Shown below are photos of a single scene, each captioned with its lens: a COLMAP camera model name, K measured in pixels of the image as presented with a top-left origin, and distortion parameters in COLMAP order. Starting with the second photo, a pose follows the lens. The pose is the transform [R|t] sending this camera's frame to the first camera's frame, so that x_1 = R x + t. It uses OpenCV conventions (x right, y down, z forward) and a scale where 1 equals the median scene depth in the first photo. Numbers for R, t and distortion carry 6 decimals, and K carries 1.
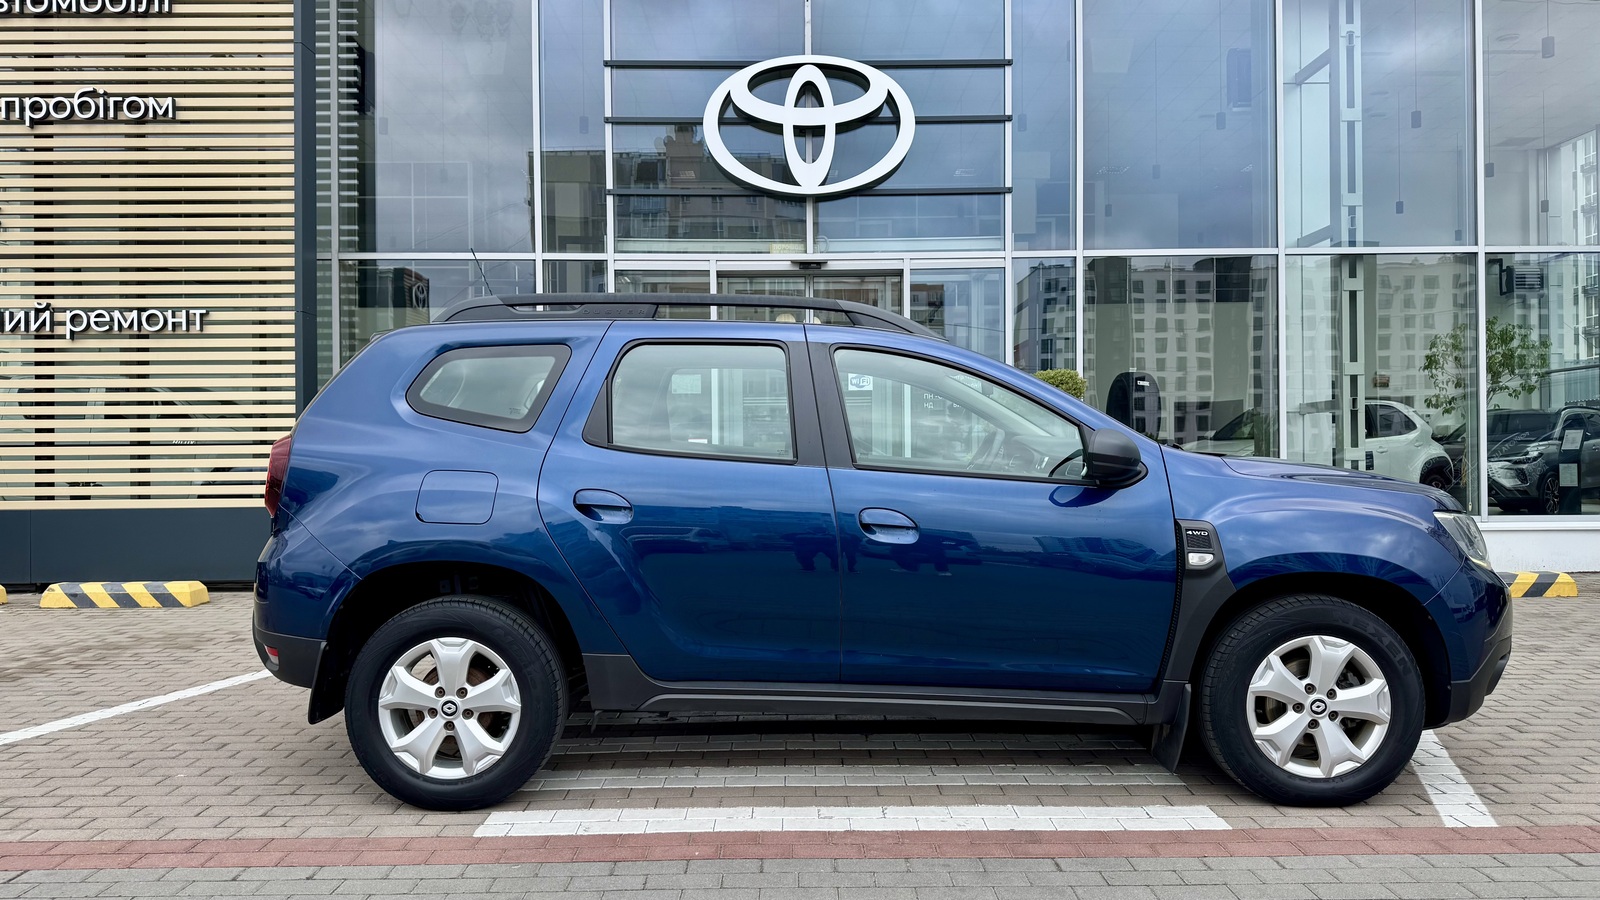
lens RADIAL K [[1137.3, 0, 798.0], [0, 1137.3, 457.9], [0, 0, 1]] dist [0.021984, -0.026776]
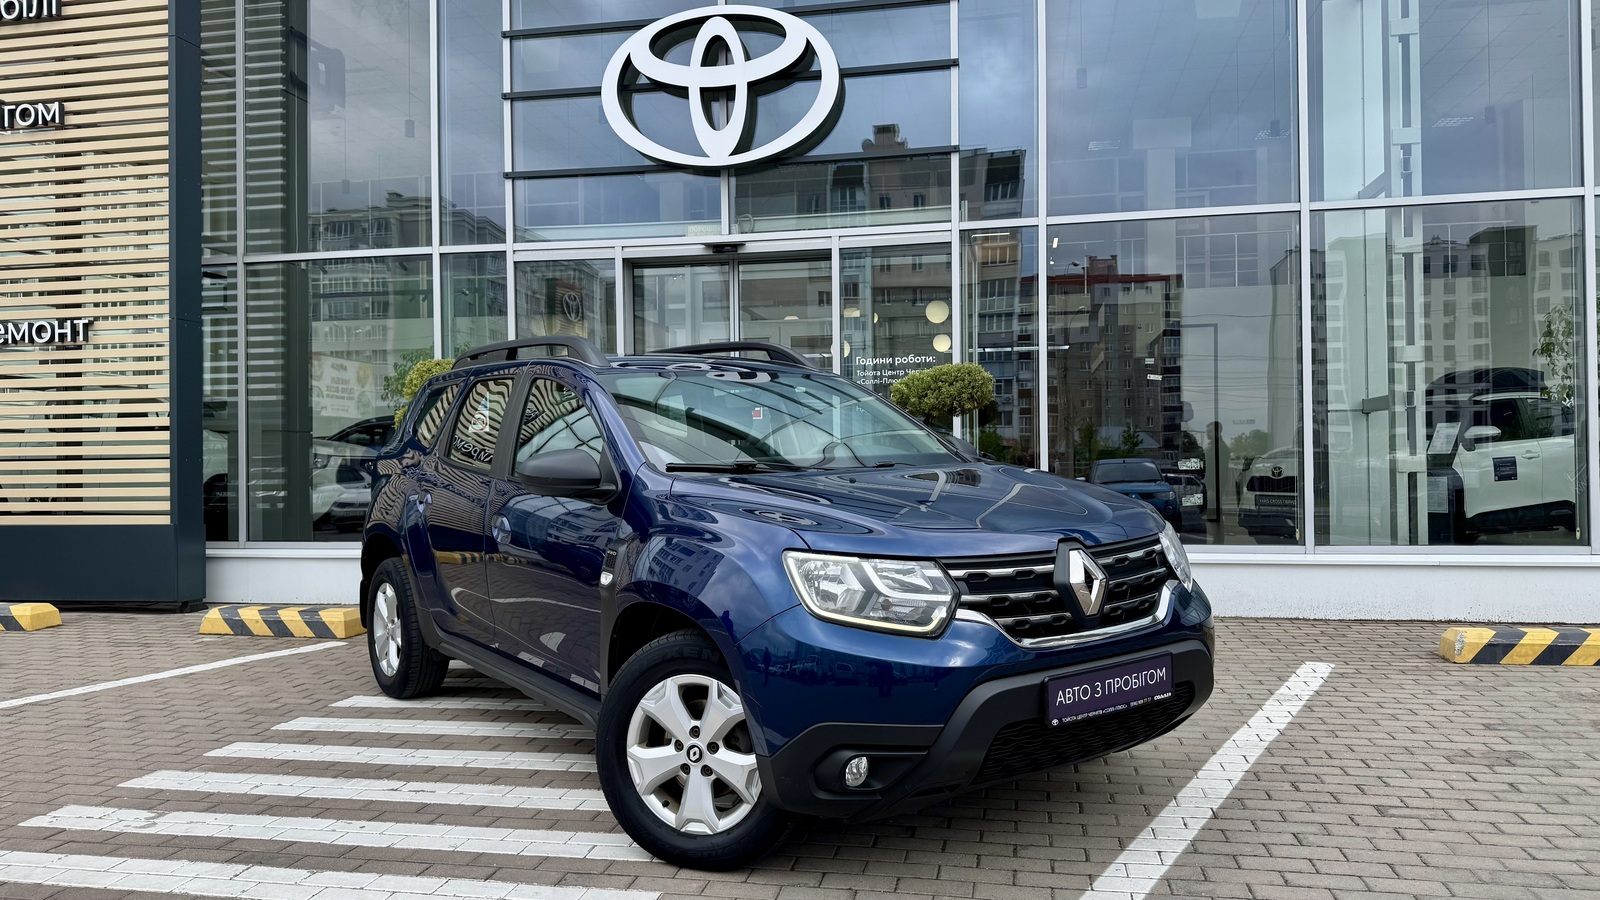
lens RADIAL K [[1137.3, 0, 801.4], [0, 1137.3, 455.5], [0, 0, 1]] dist [0.021984, -0.026776]
pose [[0.979592, -0.004525, -0.200945, 0.246599], [0.004198, 0.999989, -0.002052, -0.009475], [0.200952, 0.001166, 0.979600, 0.164236]]
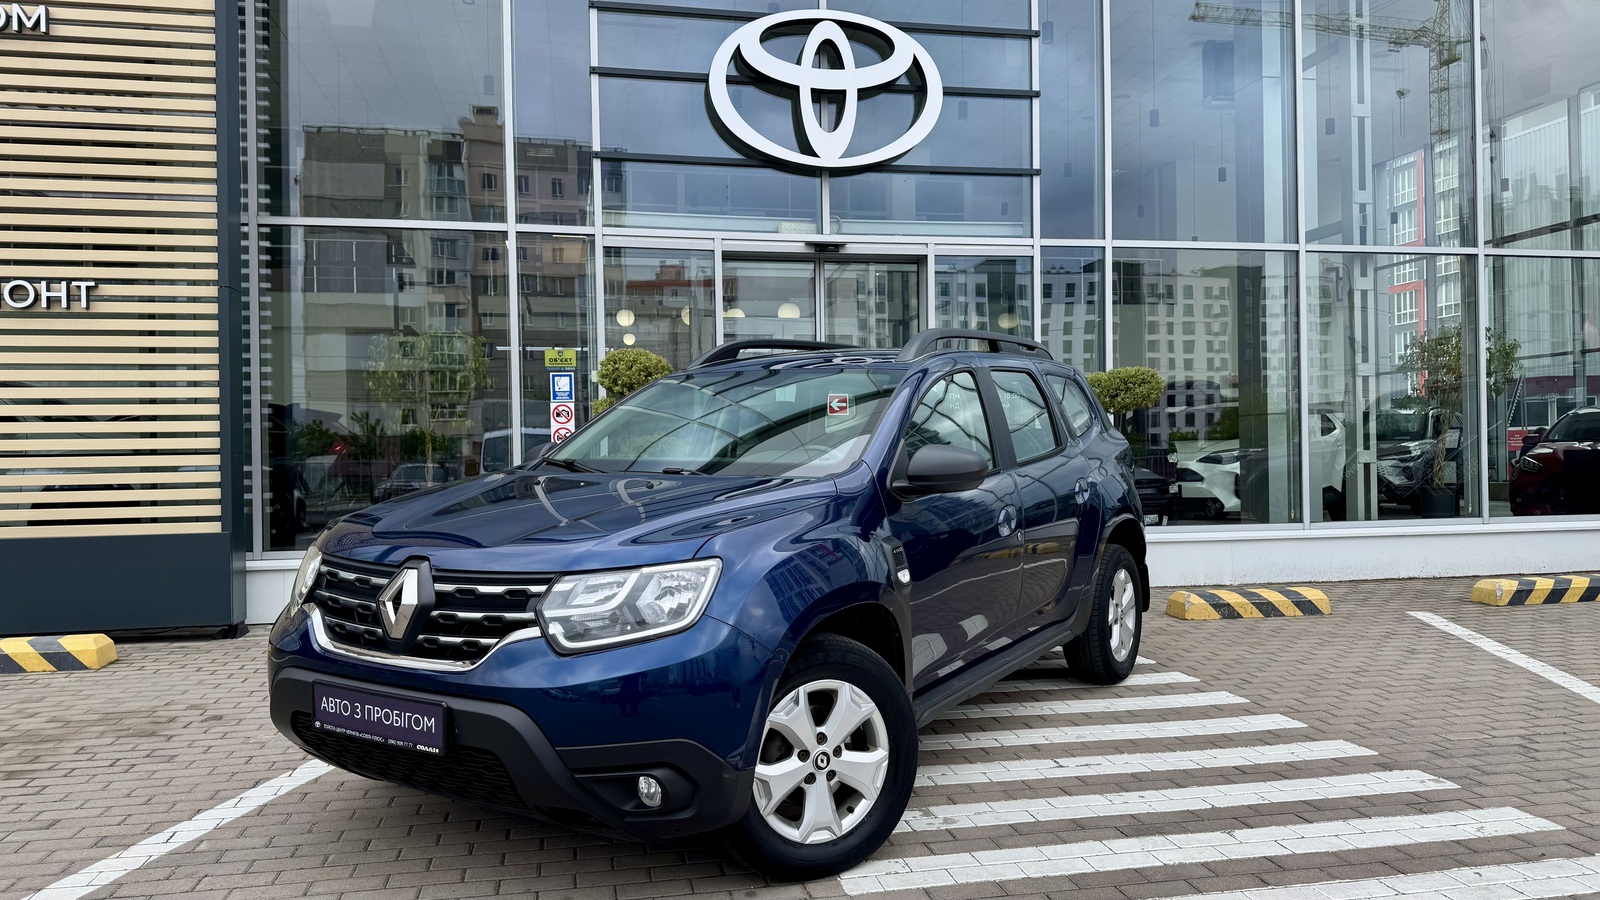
lens RADIAL K [[1137.3, 0, 805.2], [0, 1137.3, 454.6], [0, 0, 1]] dist [0.021984, -0.026776]
pose [[0.981569, -0.006076, 0.191012, -0.179815], [0.006147, 0.999981, 0.000220, -0.008432], [-0.191009, 0.000958, 0.981588, 0.134458]]
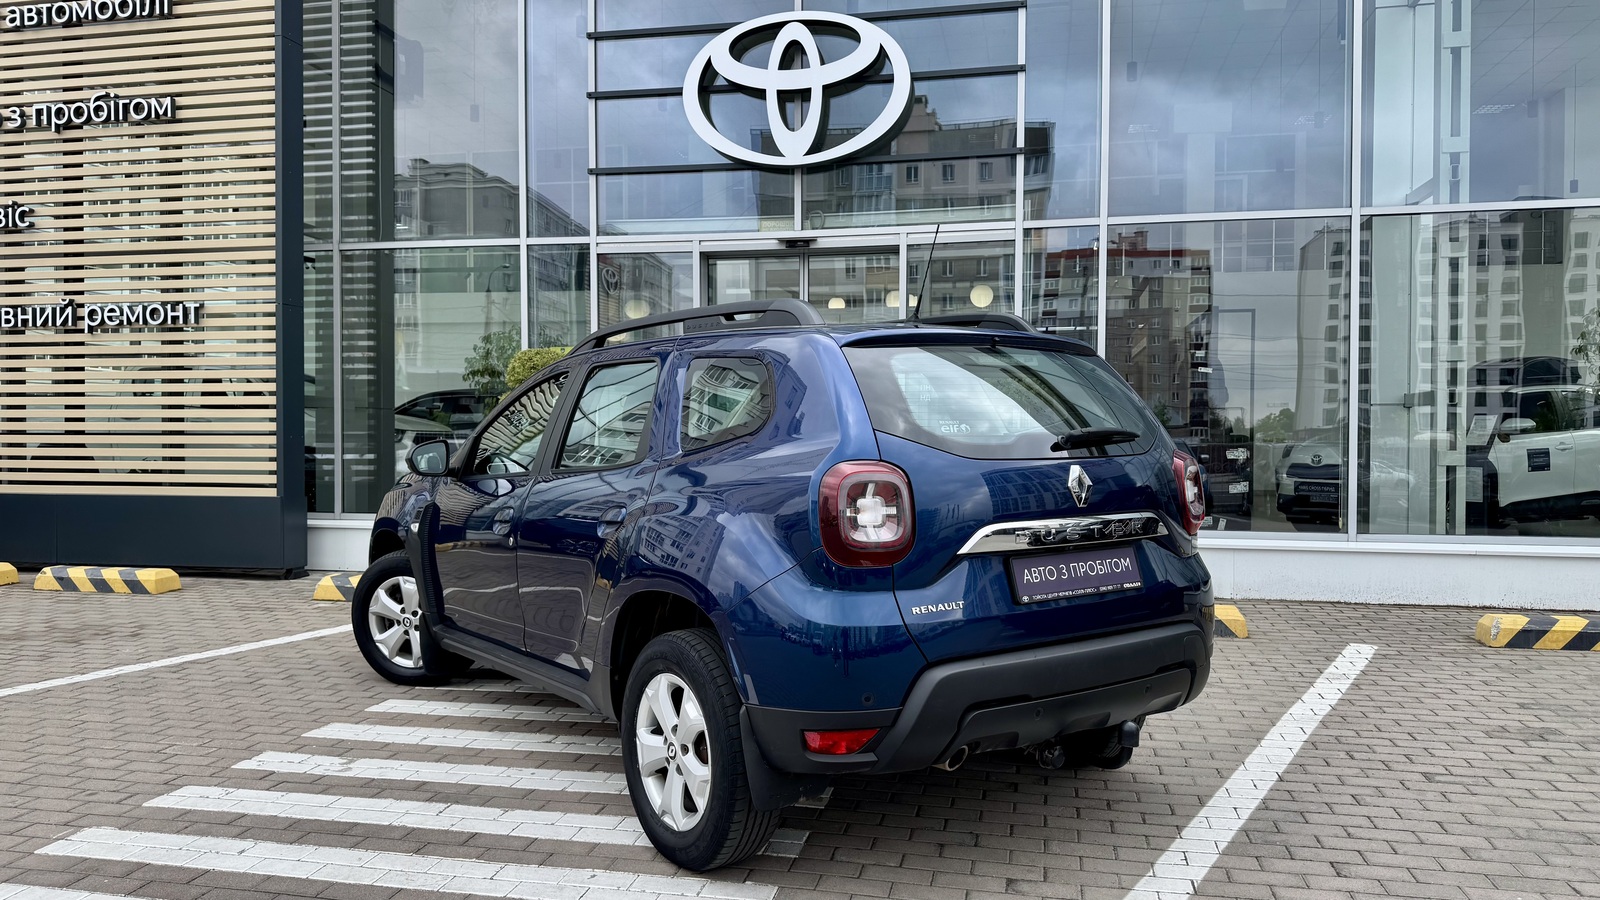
lens RADIAL K [[1137.3, 0, 799.3], [0, 1137.3, 456.8], [0, 0, 1]] dist [0.021984, -0.026776]
pose [[0.975712, 0.014542, -0.218573, 0.218811], [-0.009324, 0.999647, 0.024887, -0.020689], [0.218858, -0.022245, 0.975503, 0.104868]]
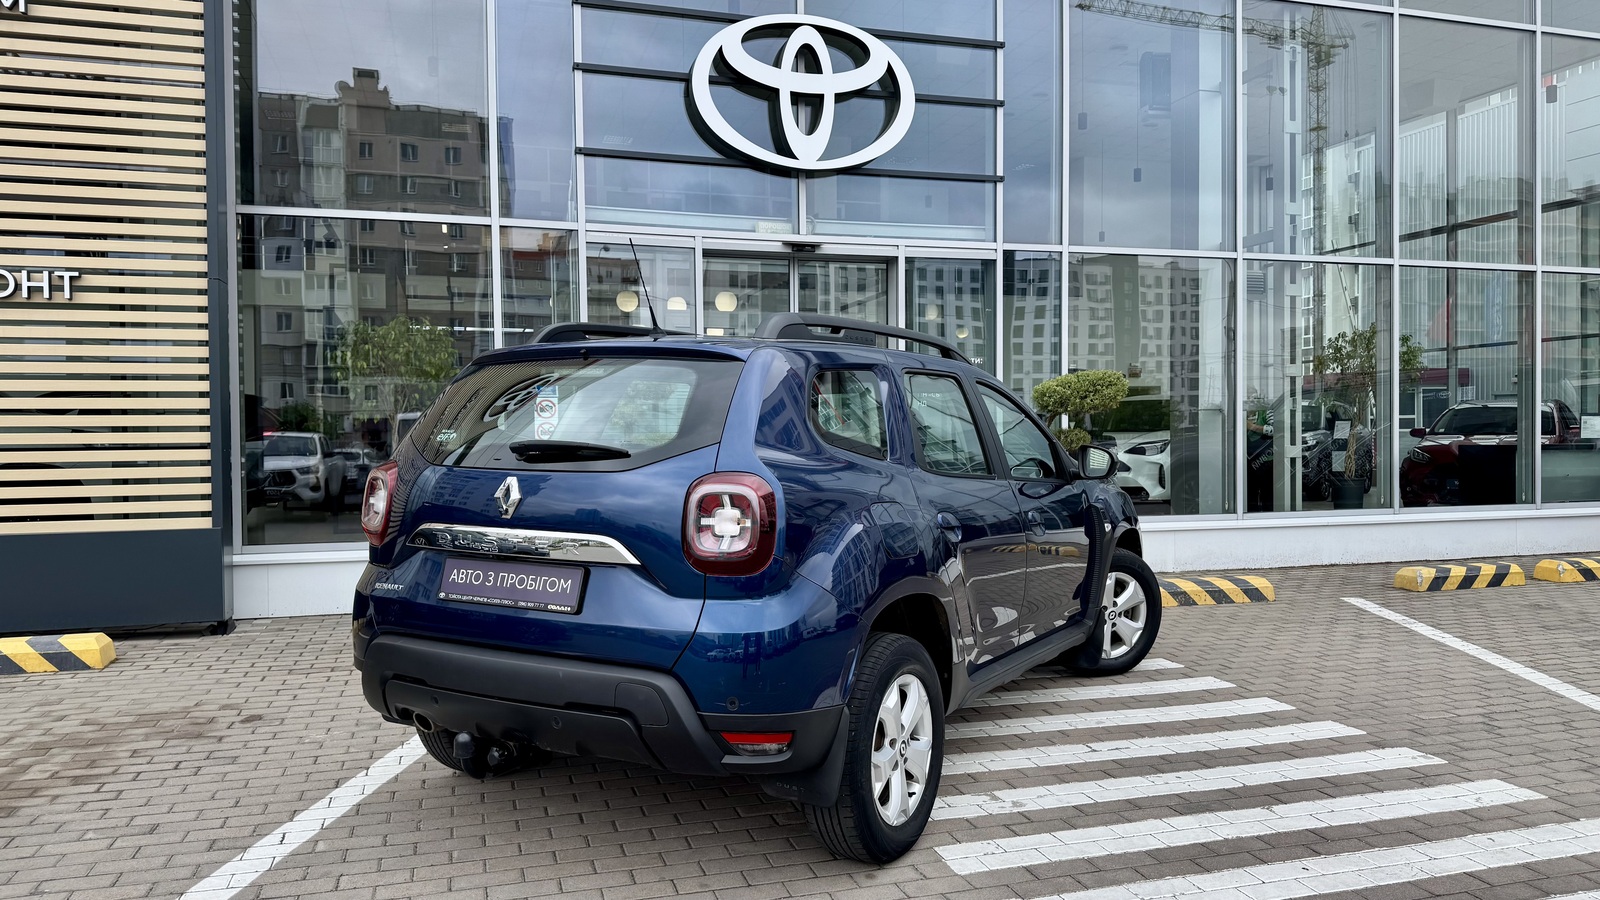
lens RADIAL K [[1137.3, 0, 800.7], [0, 1137.3, 454.8], [0, 0, 1]] dist [0.021984, -0.026776]
pose [[0.958715, -0.005197, 0.284322, -0.256280], [-0.000441, 0.999805, 0.019763, -0.021646], [-0.284369, -0.019073, 0.958525, 0.124946]]
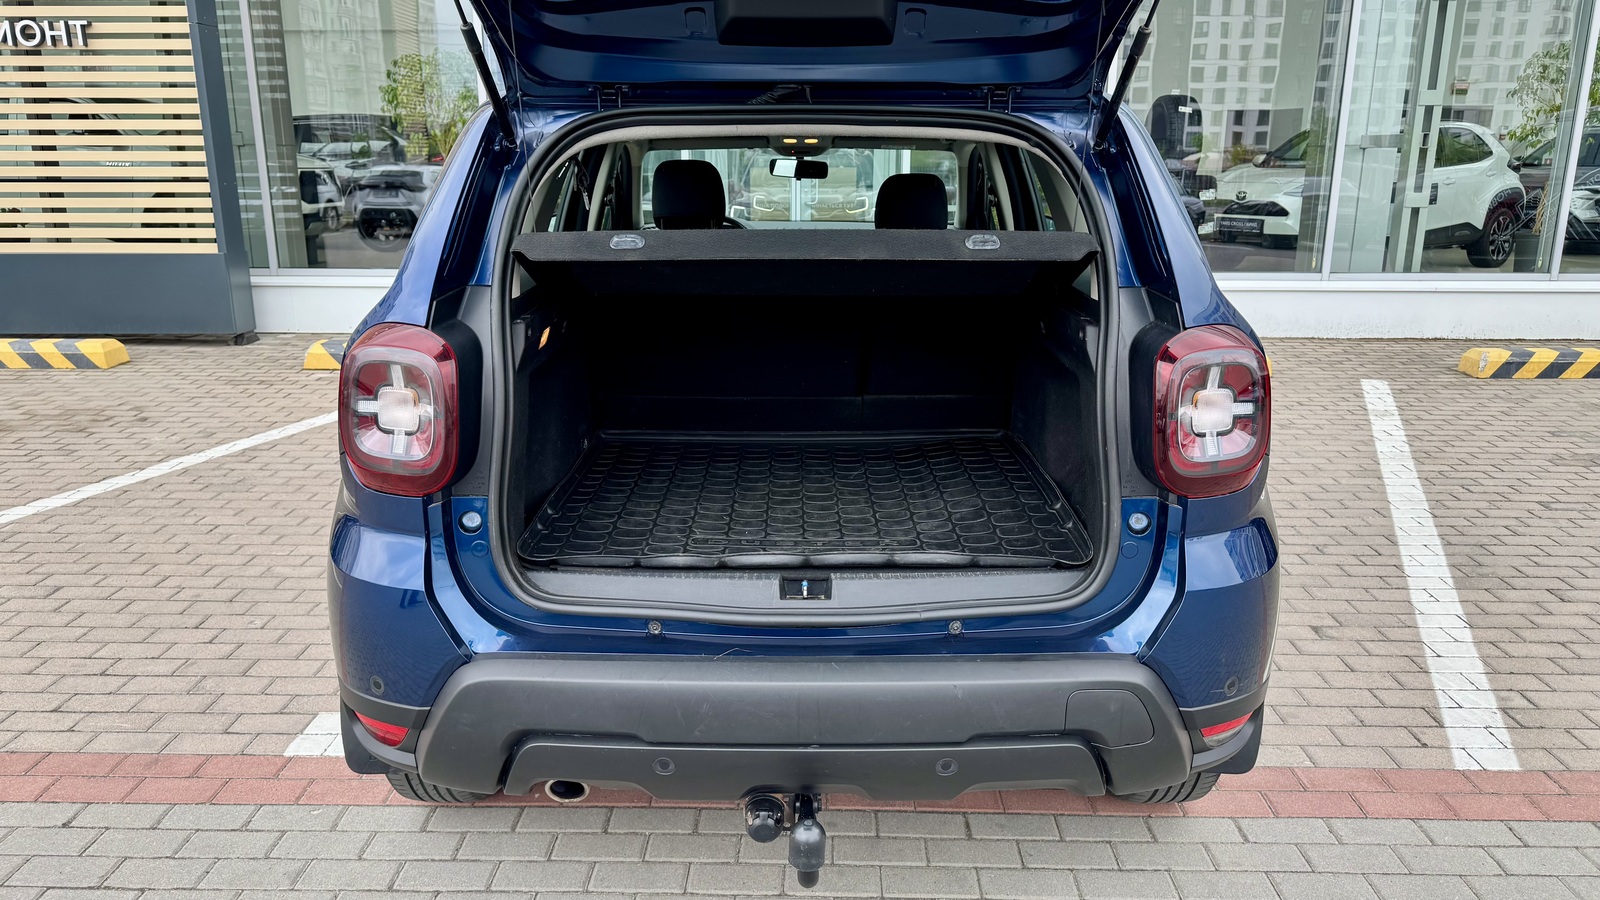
lens RADIAL K [[1137.3, 0, 800.2], [0, 1137.3, 458.5], [0, 0, 1]] dist [0.021984, -0.026776]
pose [[0.999553, 0.016094, -0.025192, 0.041972], [-0.008954, 0.965198, 0.261367, -0.037915], [0.028522, -0.261025, 0.964911, 0.093536]]
